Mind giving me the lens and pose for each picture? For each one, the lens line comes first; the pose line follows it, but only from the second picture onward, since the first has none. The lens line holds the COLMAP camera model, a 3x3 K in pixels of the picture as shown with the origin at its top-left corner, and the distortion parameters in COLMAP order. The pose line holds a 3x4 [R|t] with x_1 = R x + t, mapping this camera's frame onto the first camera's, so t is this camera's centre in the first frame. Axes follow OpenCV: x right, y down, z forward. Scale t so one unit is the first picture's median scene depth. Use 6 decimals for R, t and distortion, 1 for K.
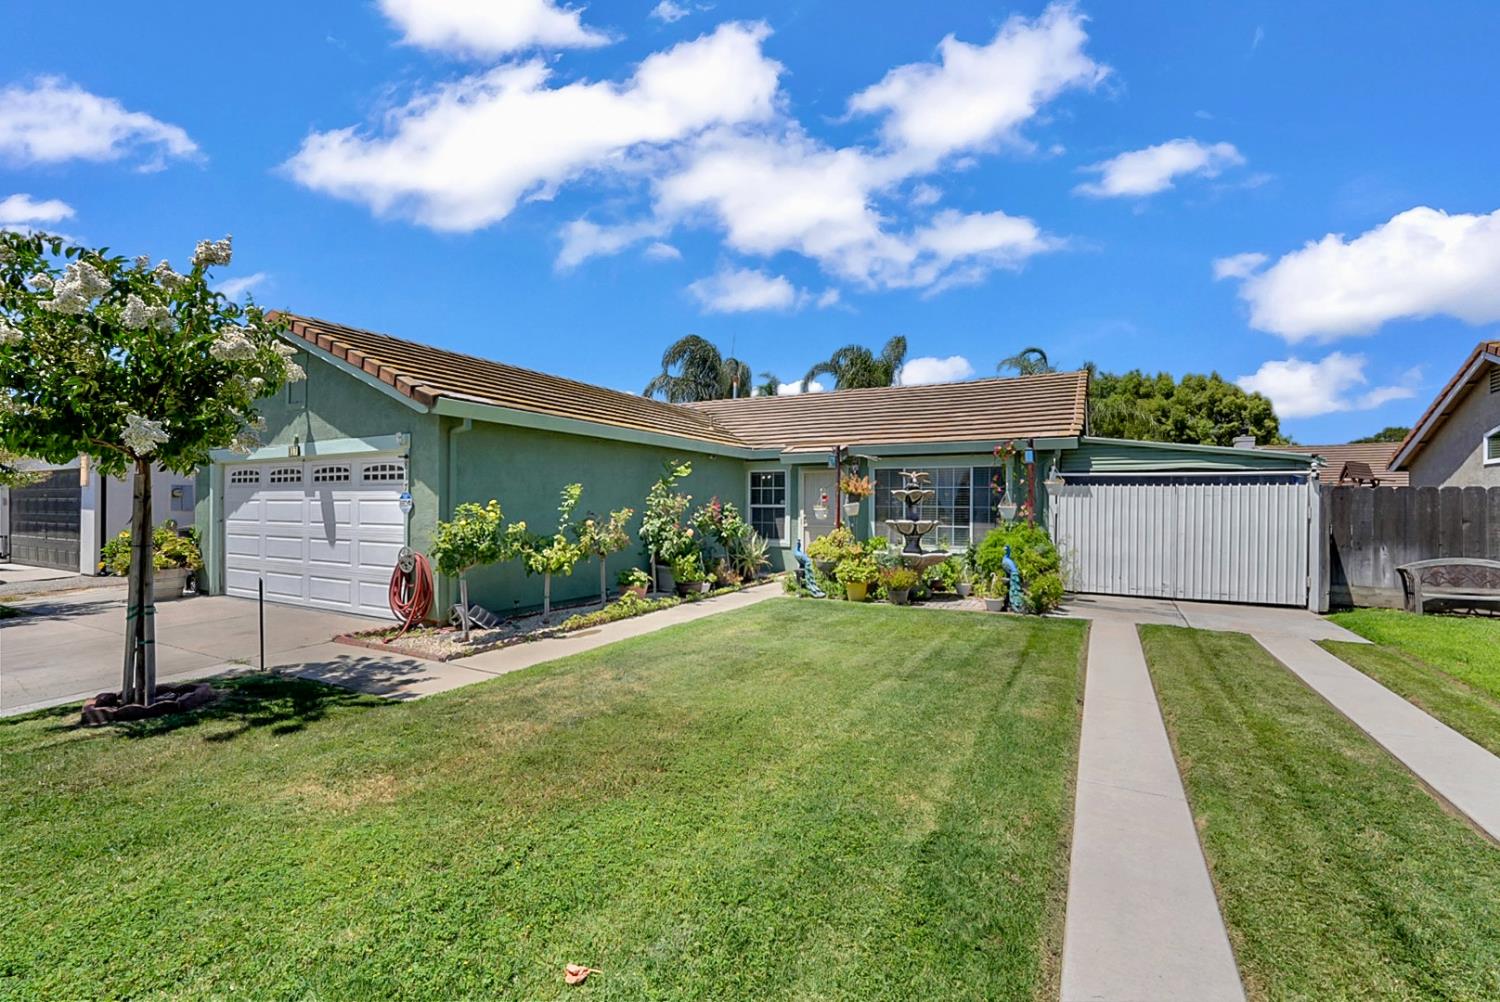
lens RADIAL K [[679.5, 0, 752.7], [0, 679.5, 499.2], [0, 0, 1]] dist [-0.004398, 0.002620]
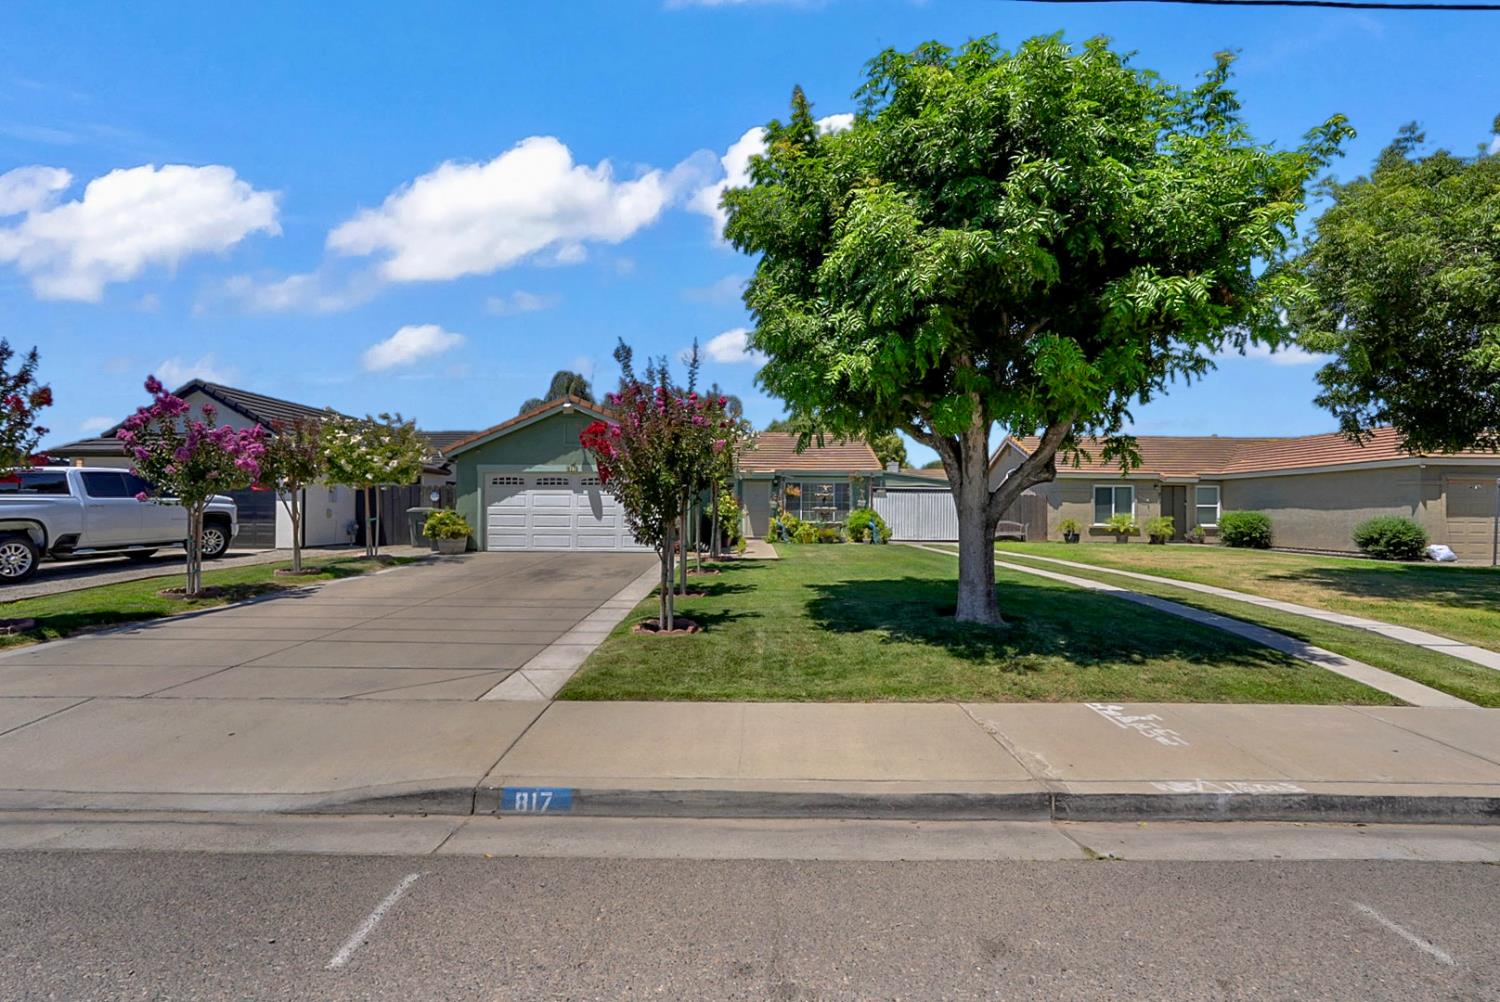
lens RADIAL K [[679.5, 0, 751.7], [0, 679.5, 506.6], [0, 0, 1]] dist [-0.004398, 0.002620]
pose [[0.884122, 0.002207, 0.467251, -0.918406], [-0.005295, 0.999972, 0.005296, 0.017082], [-0.467226, -0.007156, 0.884109, -0.757807]]
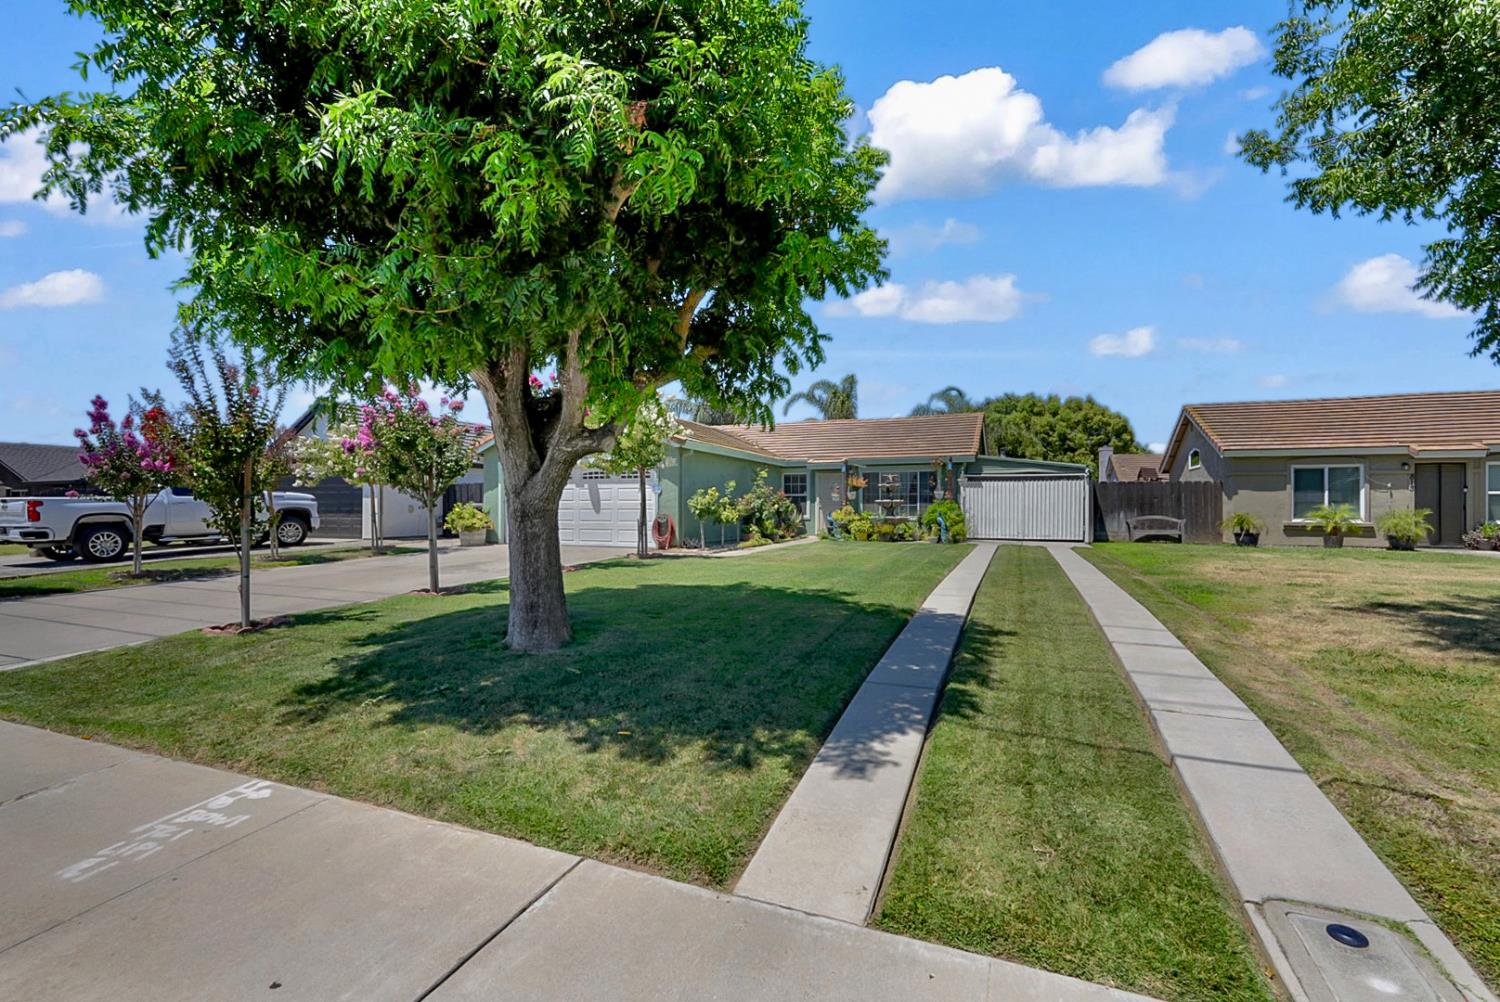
lens RADIAL K [[679.5, 0, 745.1], [0, 679.5, 496.1], [0, 0, 1]] dist [-0.004398, 0.002620]
pose [[0.995725, -0.004090, 0.092276, -0.314666], [0.004663, 0.999971, -0.005995, 0.027766], [-0.092249, 0.006400, 0.995715, -0.779582]]
